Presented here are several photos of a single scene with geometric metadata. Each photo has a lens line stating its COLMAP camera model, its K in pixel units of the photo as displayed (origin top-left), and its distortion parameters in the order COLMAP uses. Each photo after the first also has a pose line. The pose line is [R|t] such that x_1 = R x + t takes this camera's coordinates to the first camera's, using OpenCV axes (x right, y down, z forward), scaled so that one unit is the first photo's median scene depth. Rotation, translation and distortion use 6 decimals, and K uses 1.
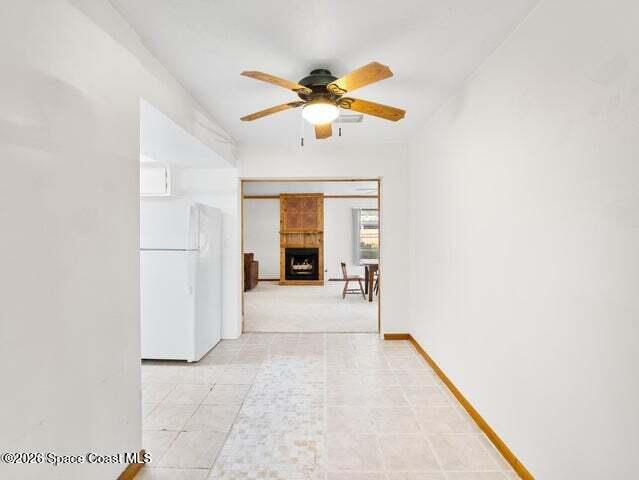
lens RADIAL K [[312.7, 0, 320.2], [0, 312.7, 236.2], [0, 0, 1]] dist [-0.000736, -0.000003]
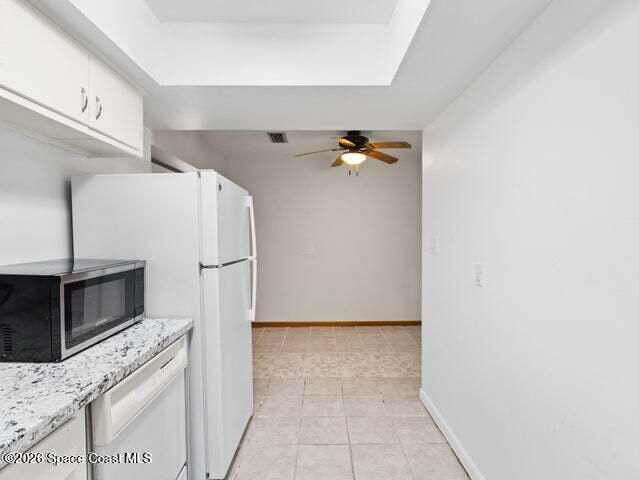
lens RADIAL K [[312.7, 0, 320.2], [0, 312.7, 236.2], [0, 0, 1]] dist [-0.000736, -0.000003]
pose [[-0.021076, 0.005088, 0.999765, -1.265150], [-0.003050, 0.999982, -0.005153, -0.009433], [-0.999773, -0.003158, -0.021060, 0.945748]]
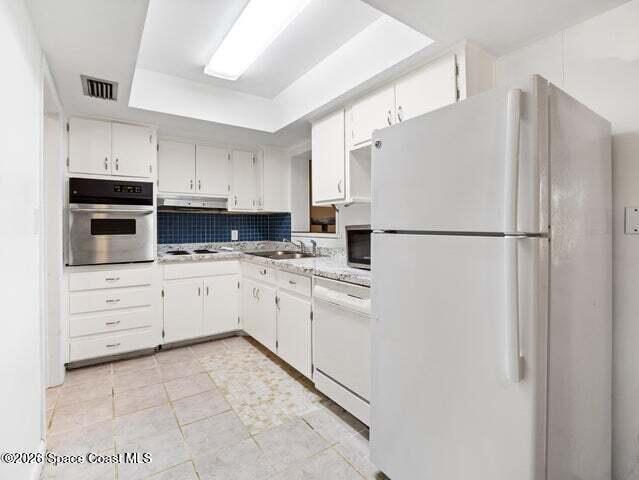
lens RADIAL K [[312.7, 0, 320.2], [0, 312.7, 236.2], [0, 0, 1]] dist [-0.000736, -0.000003]
pose [[0.586341, 0.004843, -0.810050, -0.311418], [0.019452, 0.999610, 0.020056, 0.041978], [0.809831, -0.027517, 0.586018, 0.736173]]
